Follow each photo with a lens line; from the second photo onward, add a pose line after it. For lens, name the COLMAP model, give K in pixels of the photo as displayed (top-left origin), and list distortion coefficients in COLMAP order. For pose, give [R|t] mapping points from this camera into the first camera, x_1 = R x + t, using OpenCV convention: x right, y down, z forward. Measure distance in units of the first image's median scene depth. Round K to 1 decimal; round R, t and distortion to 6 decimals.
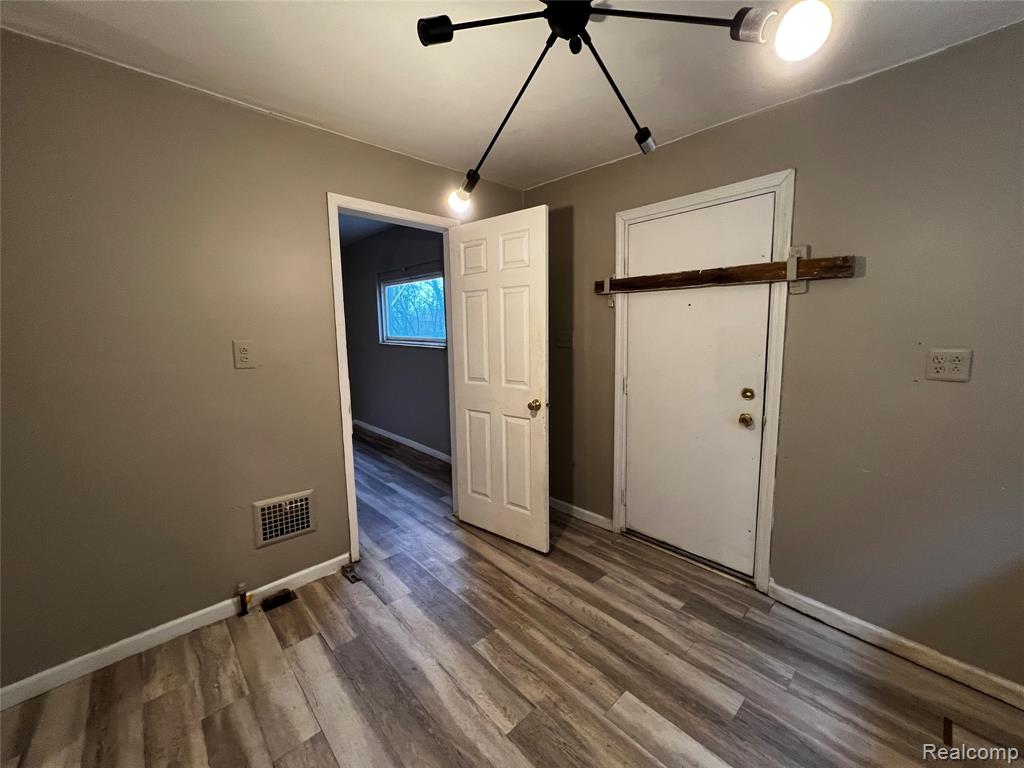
lens RADIAL K [[409.6, 0, 511.7], [0, 409.6, 381.3], [0, 0, 1]] dist [0.001320, -0.000347]
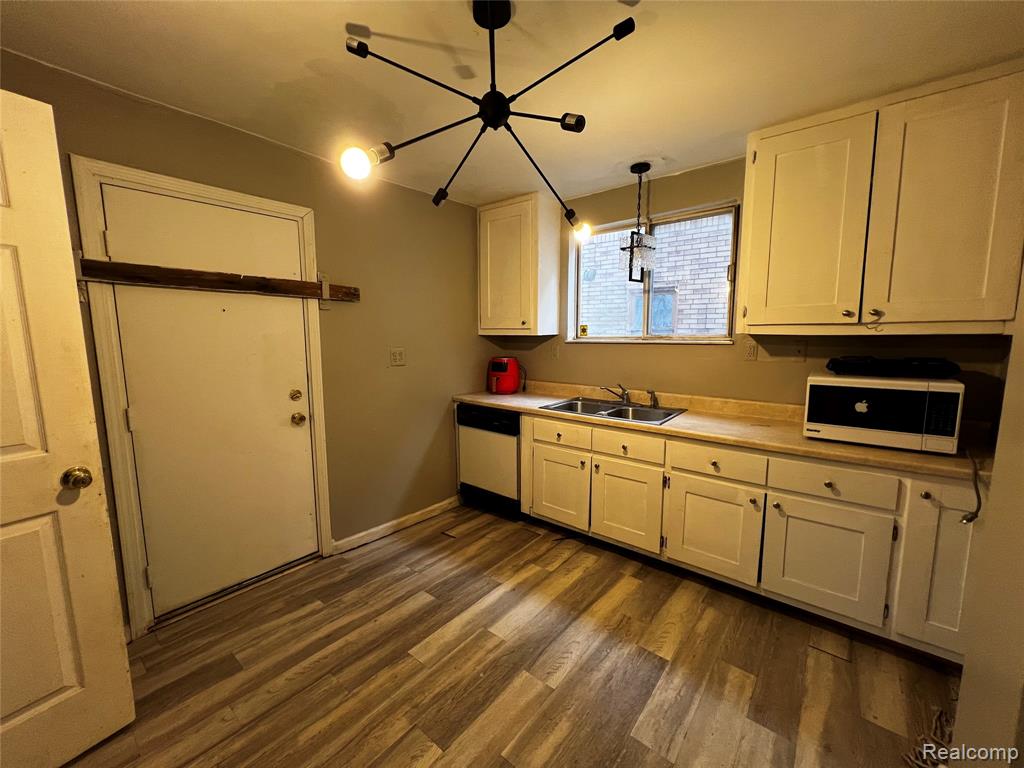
lens RADIAL K [[409.6, 0, 511.7], [0, 409.6, 381.3], [0, 0, 1]] dist [0.001320, -0.000347]
pose [[-0.134467, -0.102227, 0.985631, -0.673363], [0.130868, 0.984120, 0.119925, -0.071261], [-0.982238, 0.145114, -0.118953, 0.618871]]
